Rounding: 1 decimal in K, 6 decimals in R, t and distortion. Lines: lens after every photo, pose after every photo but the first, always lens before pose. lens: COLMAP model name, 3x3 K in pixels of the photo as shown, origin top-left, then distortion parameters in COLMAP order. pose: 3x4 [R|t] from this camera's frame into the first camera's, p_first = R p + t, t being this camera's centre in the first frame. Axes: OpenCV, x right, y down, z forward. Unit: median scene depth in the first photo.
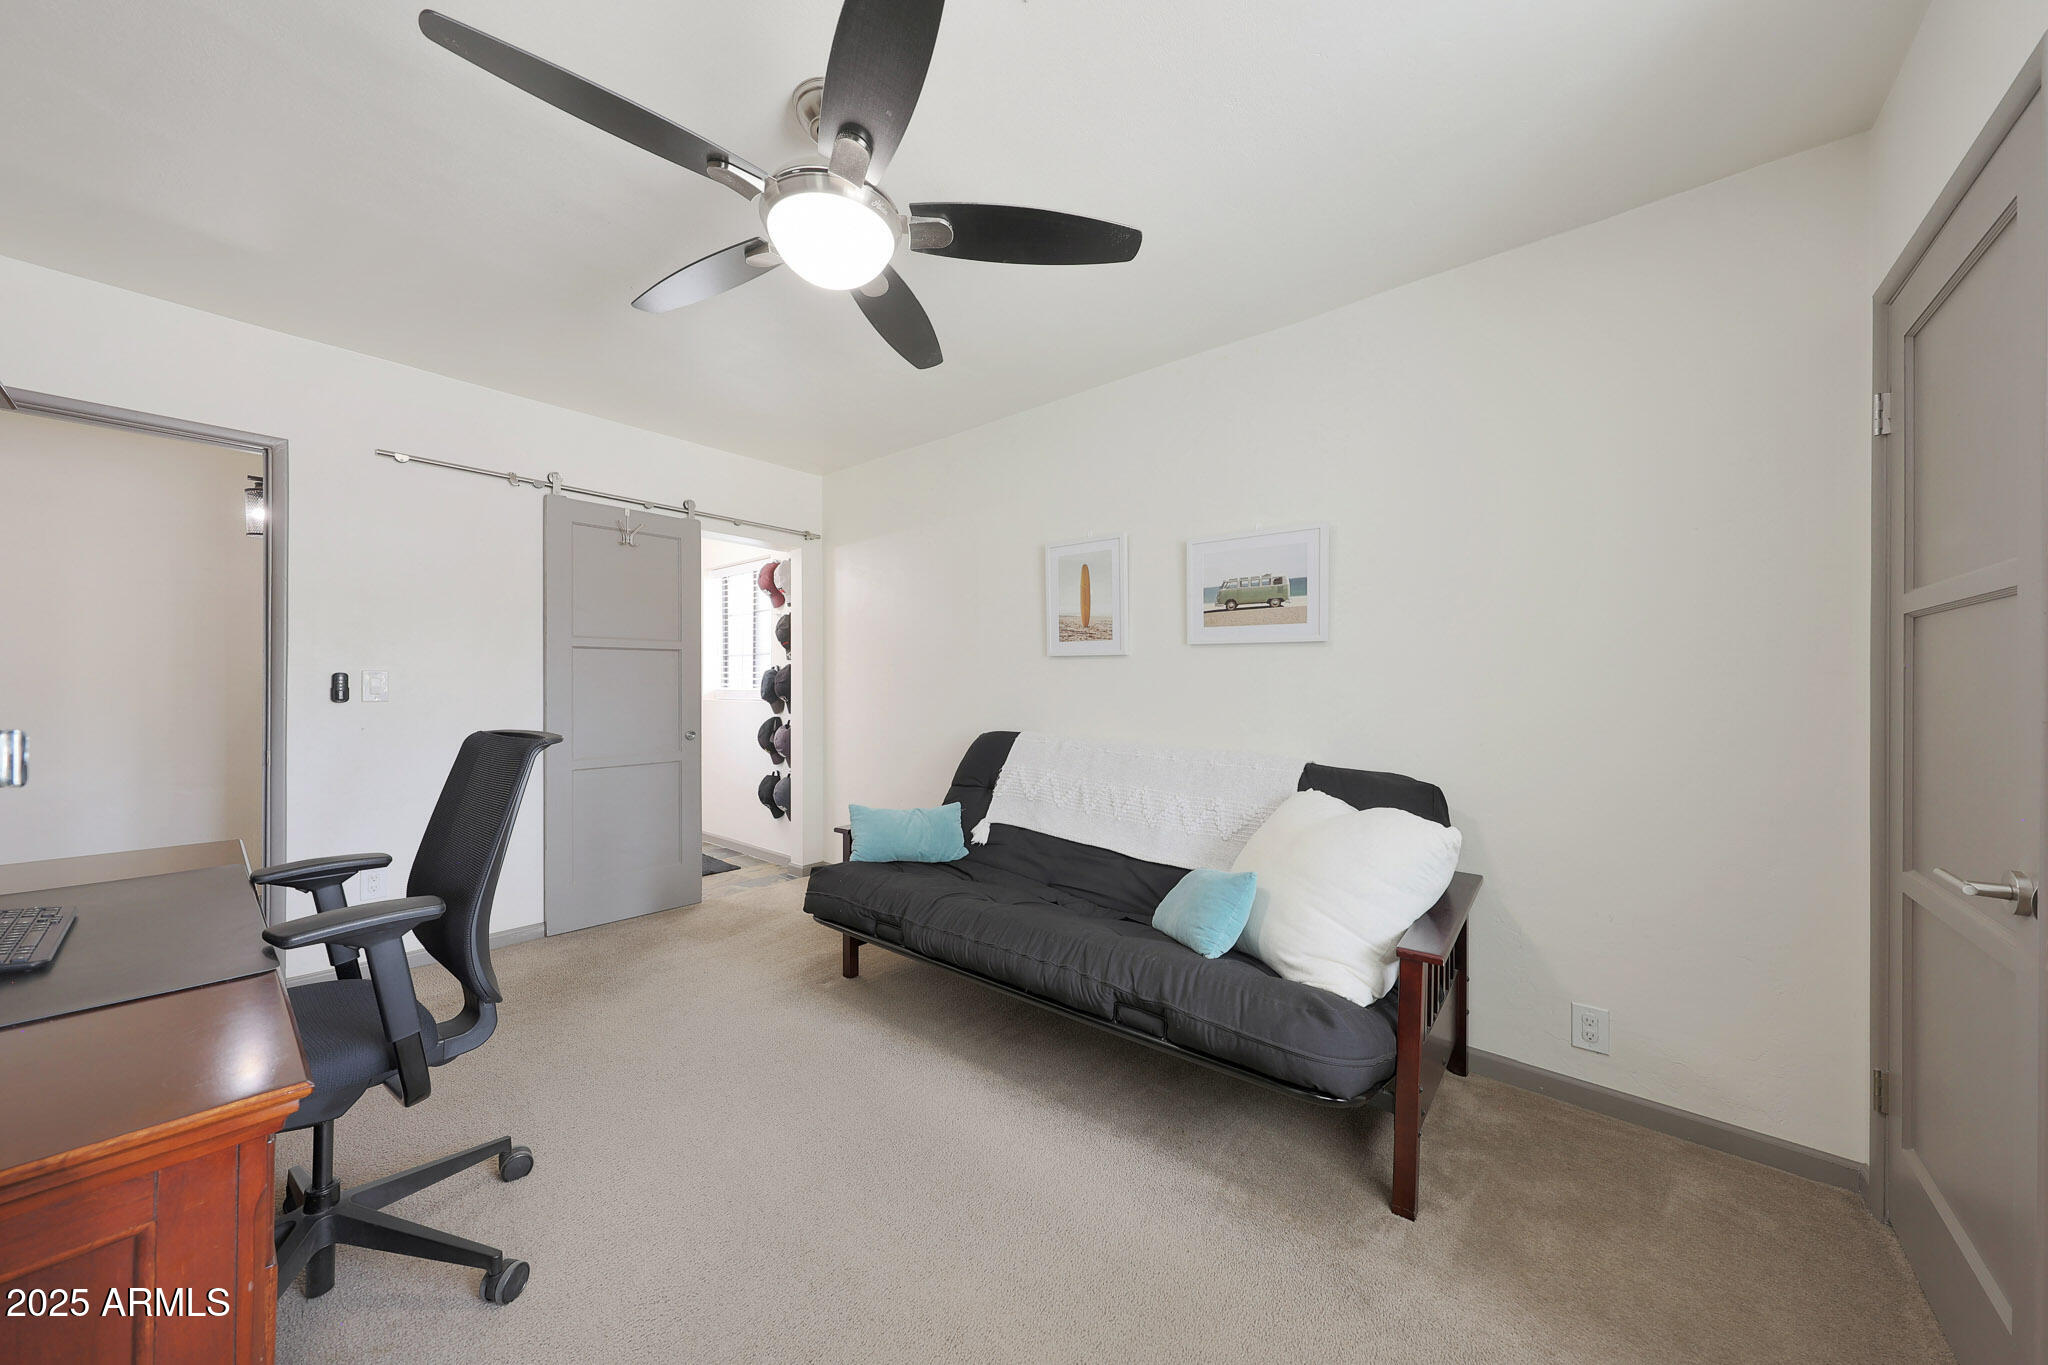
lens RADIAL K [[699.0, 0, 1016.3], [0, 699.0, 688.0], [0, 0, 1]] dist [0.003648, -0.000165]
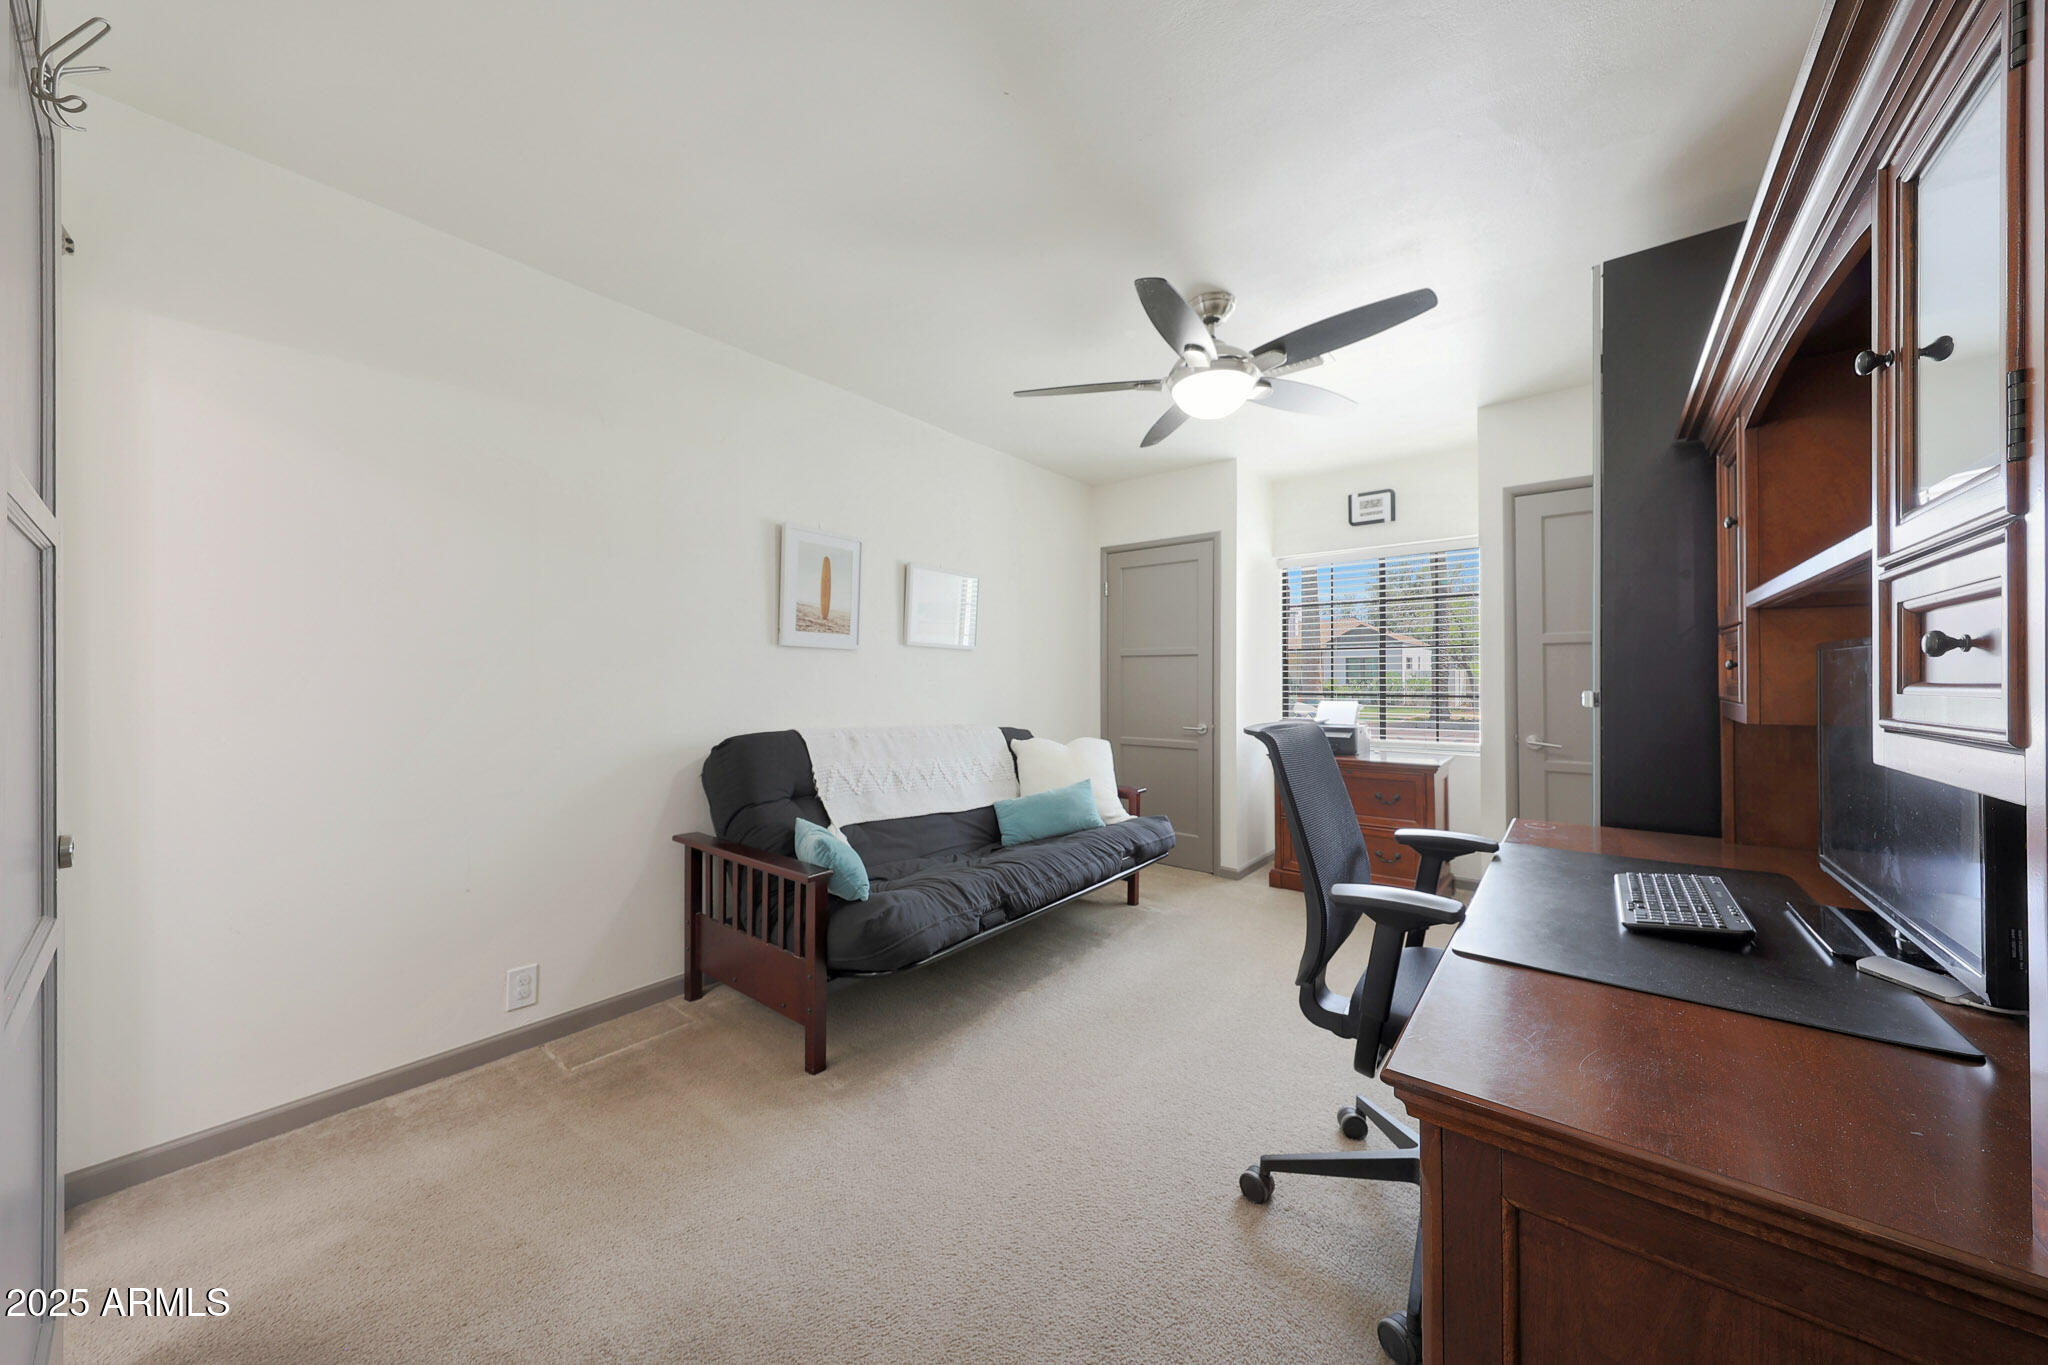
lens RADIAL K [[699.0, 0, 1019.8], [0, 699.0, 673.1], [0, 0, 1]] dist [0.003648, -0.000165]
pose [[-0.023374, -0.004944, 0.999715, -0.927770], [-0.006800, 0.999965, 0.004786, -0.016885], [-0.999704, -0.006686, -0.023406, 0.753817]]
